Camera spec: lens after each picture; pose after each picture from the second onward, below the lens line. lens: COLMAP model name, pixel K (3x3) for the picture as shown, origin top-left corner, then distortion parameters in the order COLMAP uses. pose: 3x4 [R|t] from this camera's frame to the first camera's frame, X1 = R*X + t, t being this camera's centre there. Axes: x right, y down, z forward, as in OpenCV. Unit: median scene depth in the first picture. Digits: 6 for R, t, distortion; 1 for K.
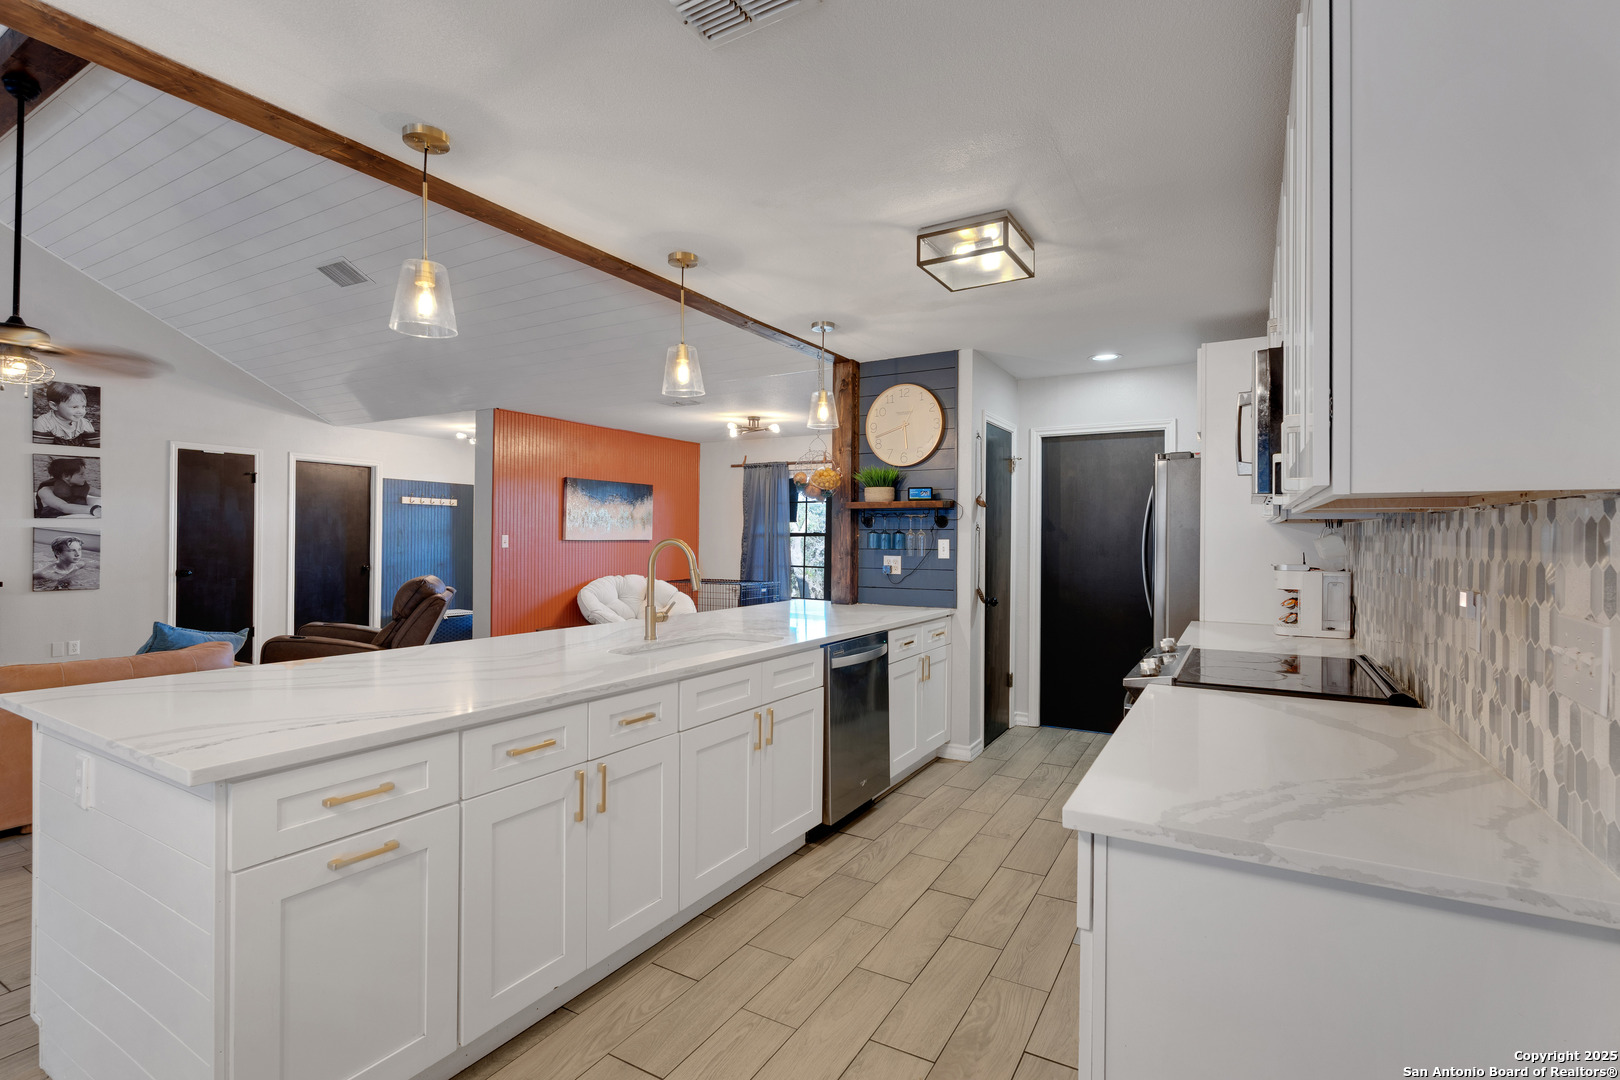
lens RADIAL K [[762.7, 0, 831.2], [0, 762.7, 537.4], [0, 0, 1]] dist [-0.022206, 0.000300]
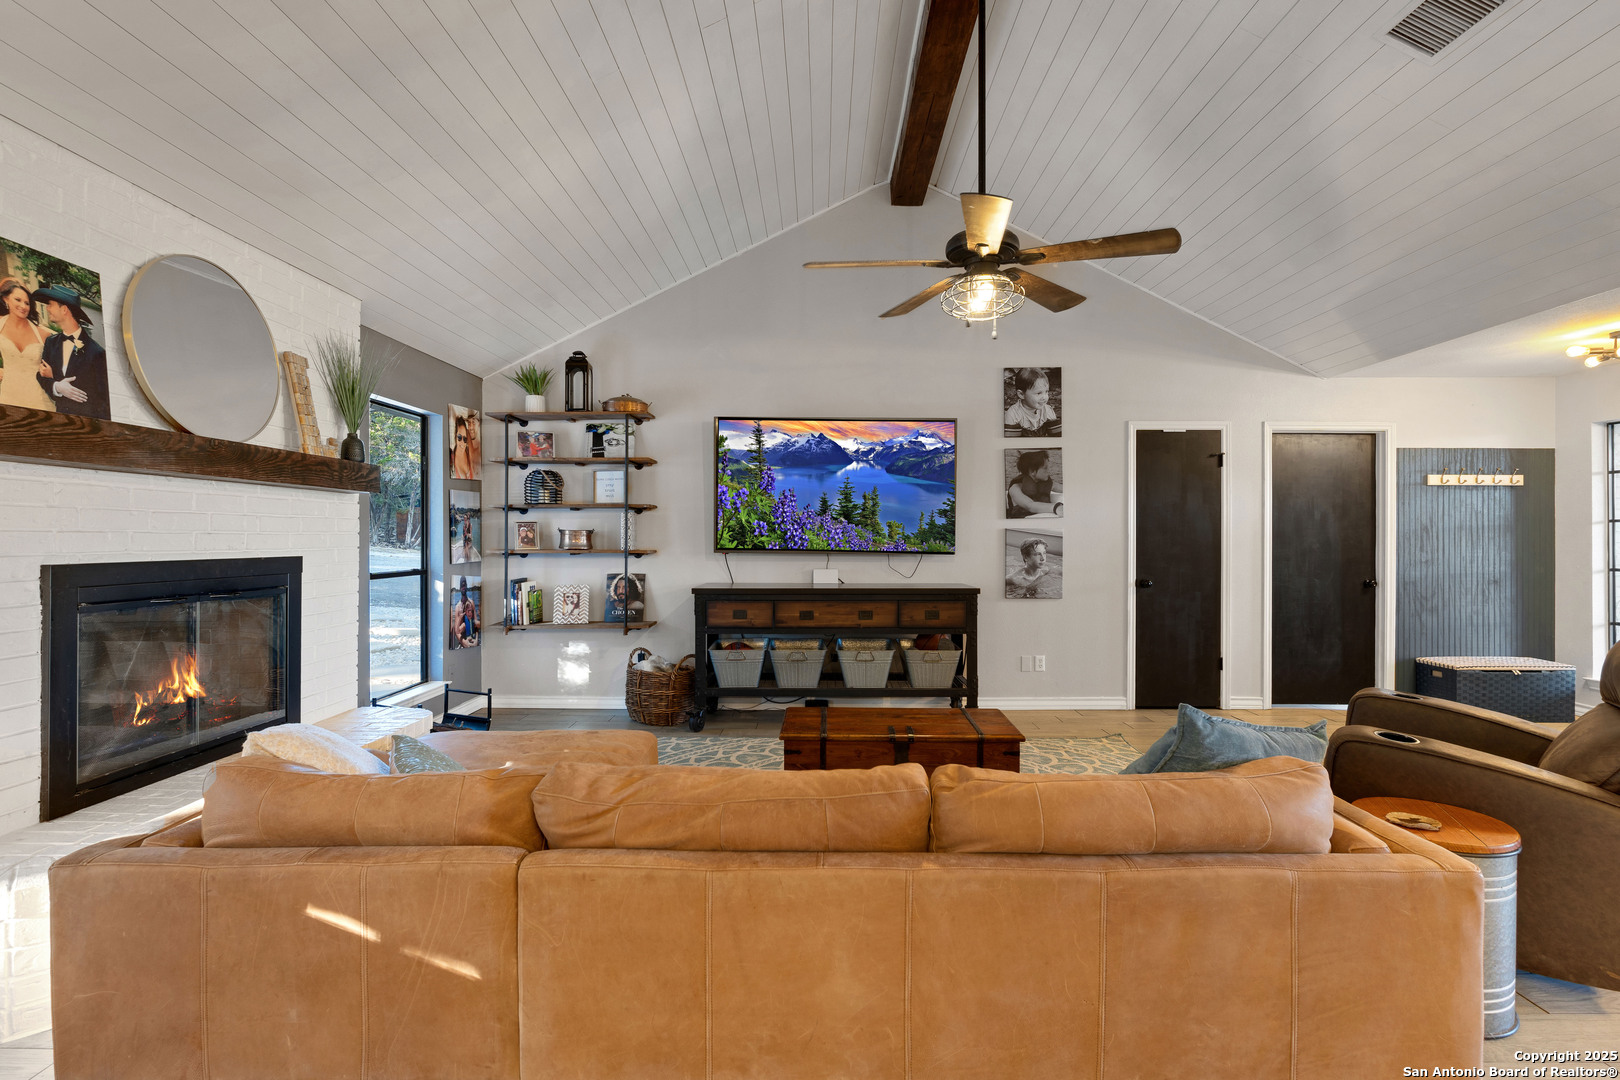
lens RADIAL K [[724.7, 0, 808.7], [0, 724.7, 536.5], [0, 0, 1]] dist [-0.007359, -0.001414]
pose [[0.468376, -0.010133, -0.883471, -0.379800], [0.002573, 0.999946, -0.010105, 0.004468], [0.883526, 0.002460, 0.468376, 0.350285]]
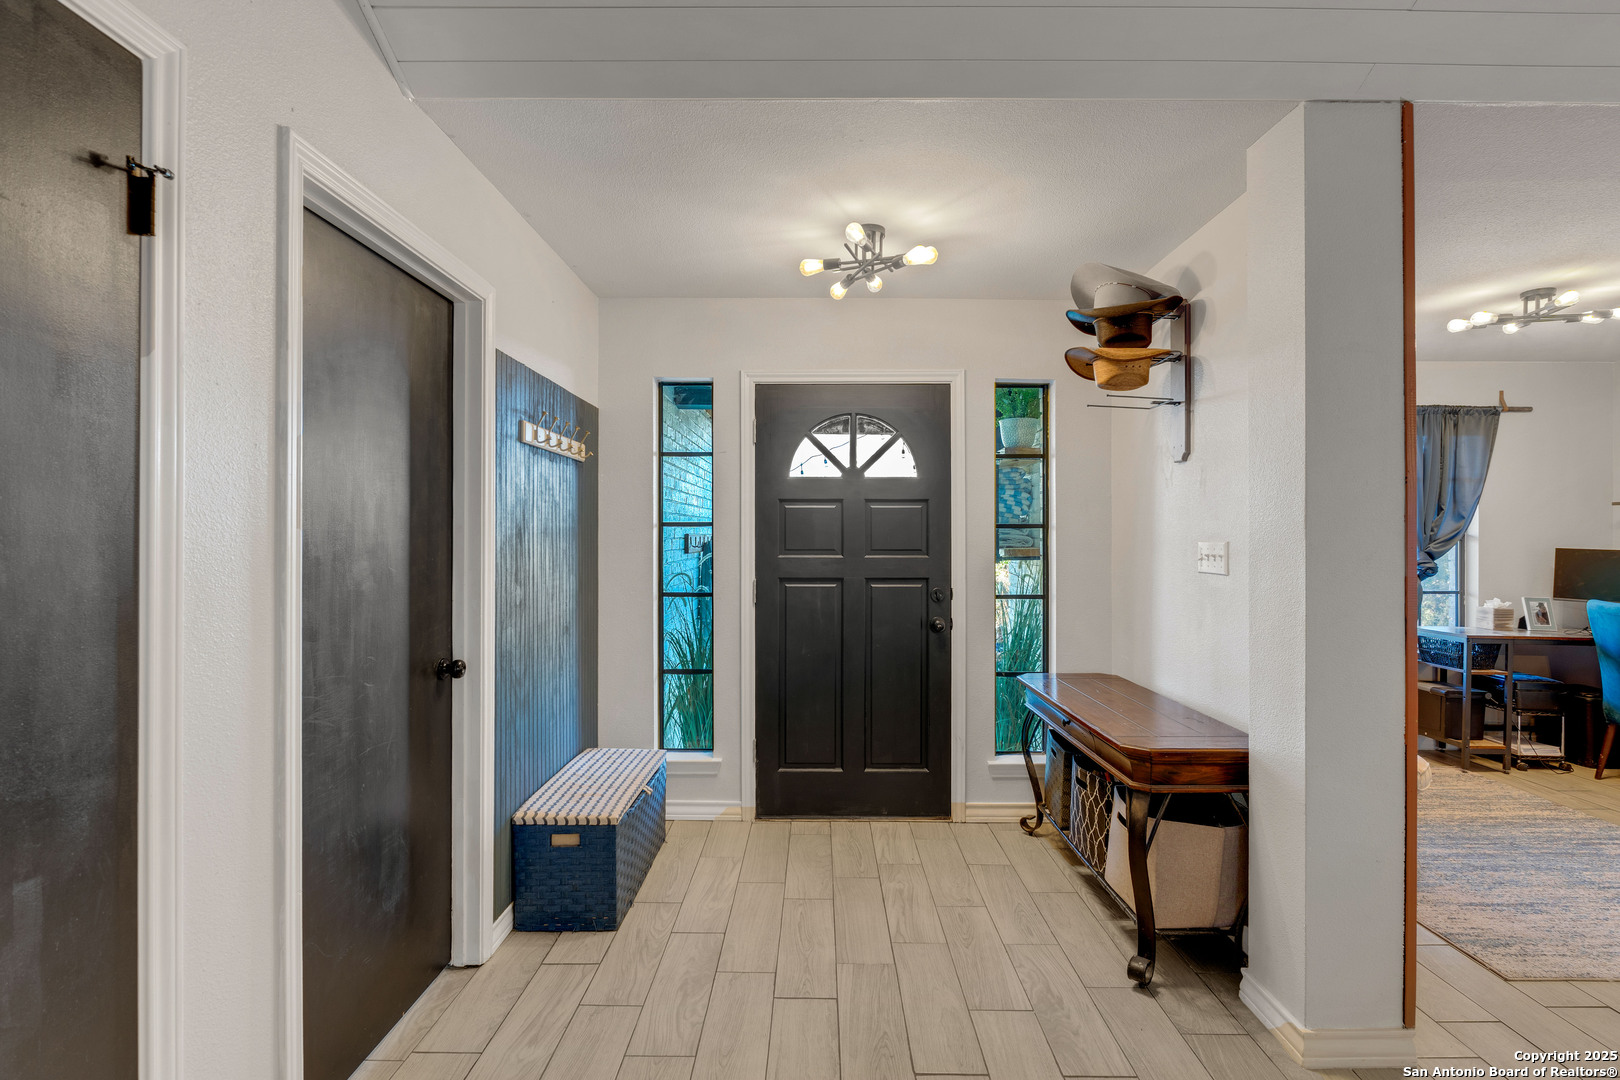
lens RADIAL K [[780.3, 0, 810.0], [0, 780.3, 540.0], [0, 0, 1]] dist [-0.011961, -0.000063]
pose [[0.866627, -0.008537, 0.498883, -0.860539], [0.007789, 0.999963, 0.003581, -0.007787], [-0.498895, 0.000782, 0.866662, 0.933445]]
